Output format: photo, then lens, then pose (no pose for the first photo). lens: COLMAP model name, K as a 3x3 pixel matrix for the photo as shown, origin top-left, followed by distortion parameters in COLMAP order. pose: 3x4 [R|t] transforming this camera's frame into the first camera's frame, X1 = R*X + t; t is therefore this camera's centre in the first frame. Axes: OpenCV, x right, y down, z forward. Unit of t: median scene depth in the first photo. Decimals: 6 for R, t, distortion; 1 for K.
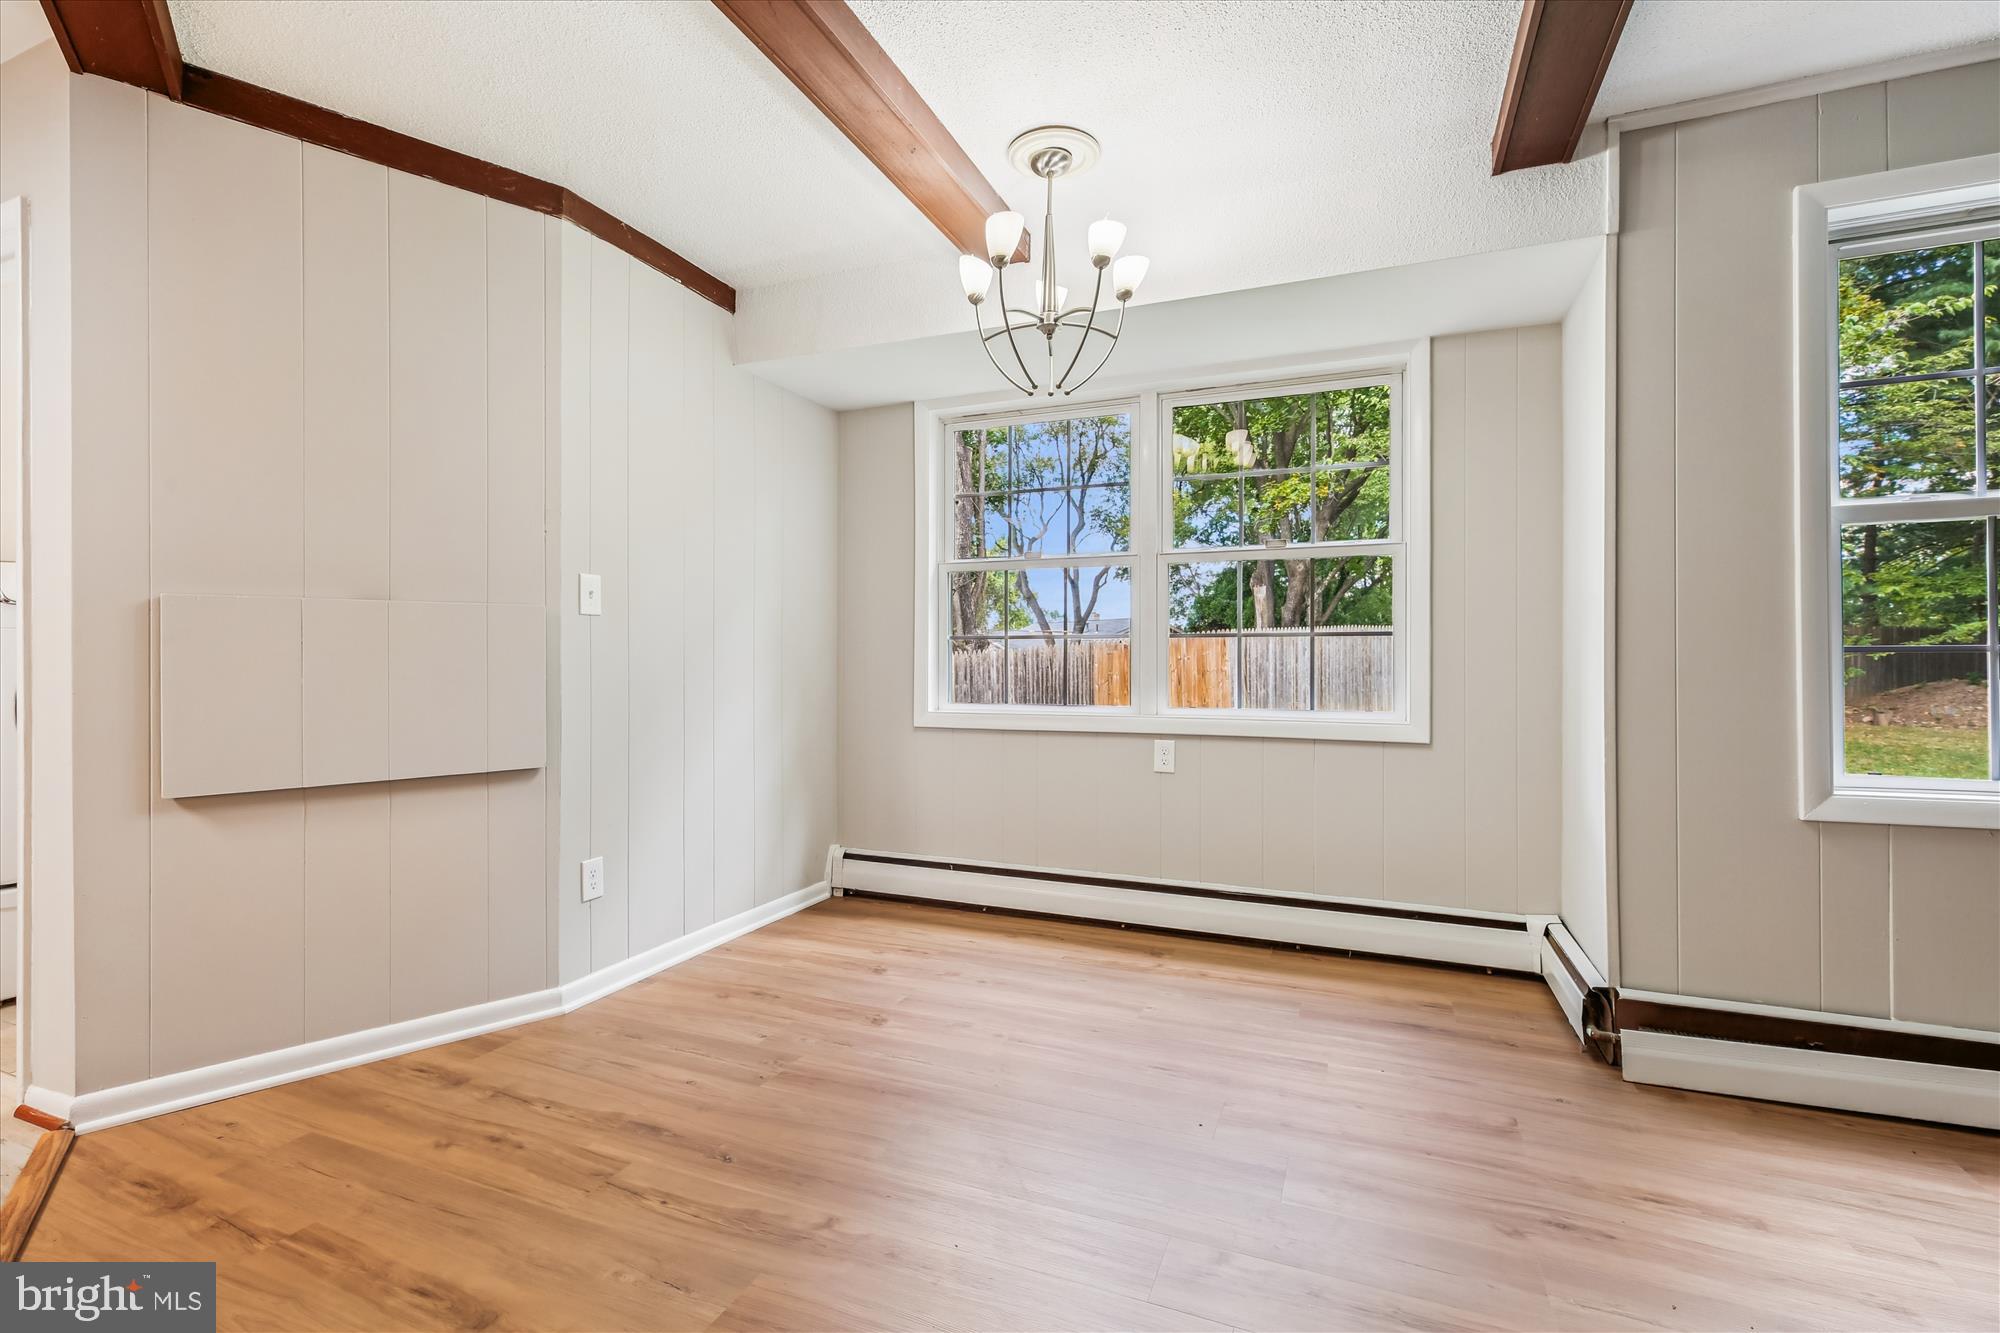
lens RADIAL K [[890.7, 0, 996.1], [0, 890.7, 660.2], [0, 0, 1]] dist [0.006997, -0.001683]
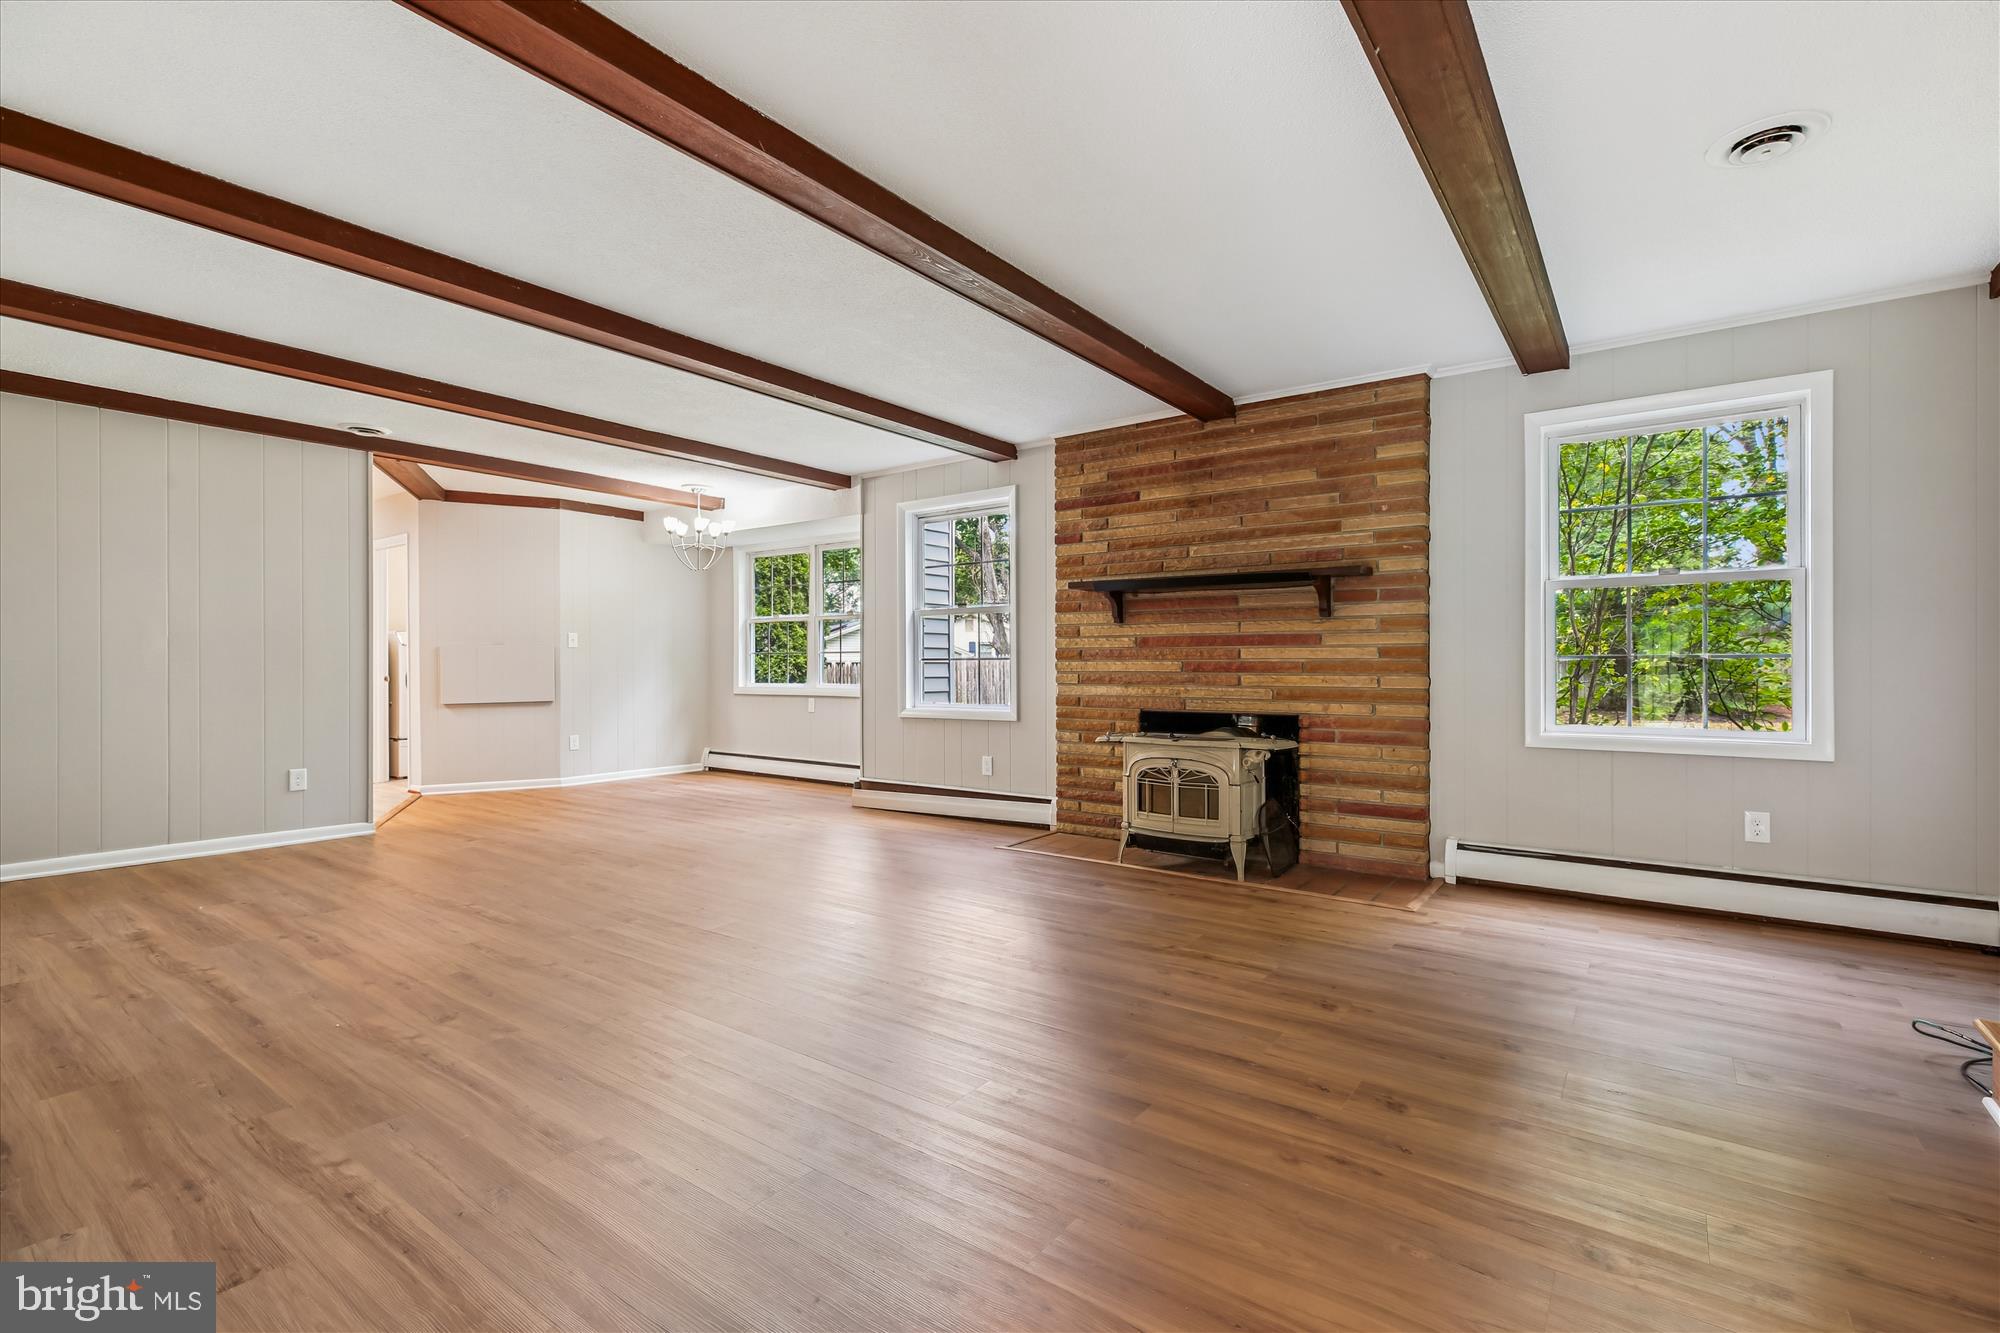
lens RADIAL K [[928.3, 0, 1016.2], [0, 928.3, 662.9], [0, 0, 1]] dist [0.001508, 0.000235]
pose [[0.970100, -0.000053, -0.242705, 1.224007], [-0.000438, 0.999998, -0.001968, 0.002982], [0.242704, 0.002016, 0.970098, -1.138289]]
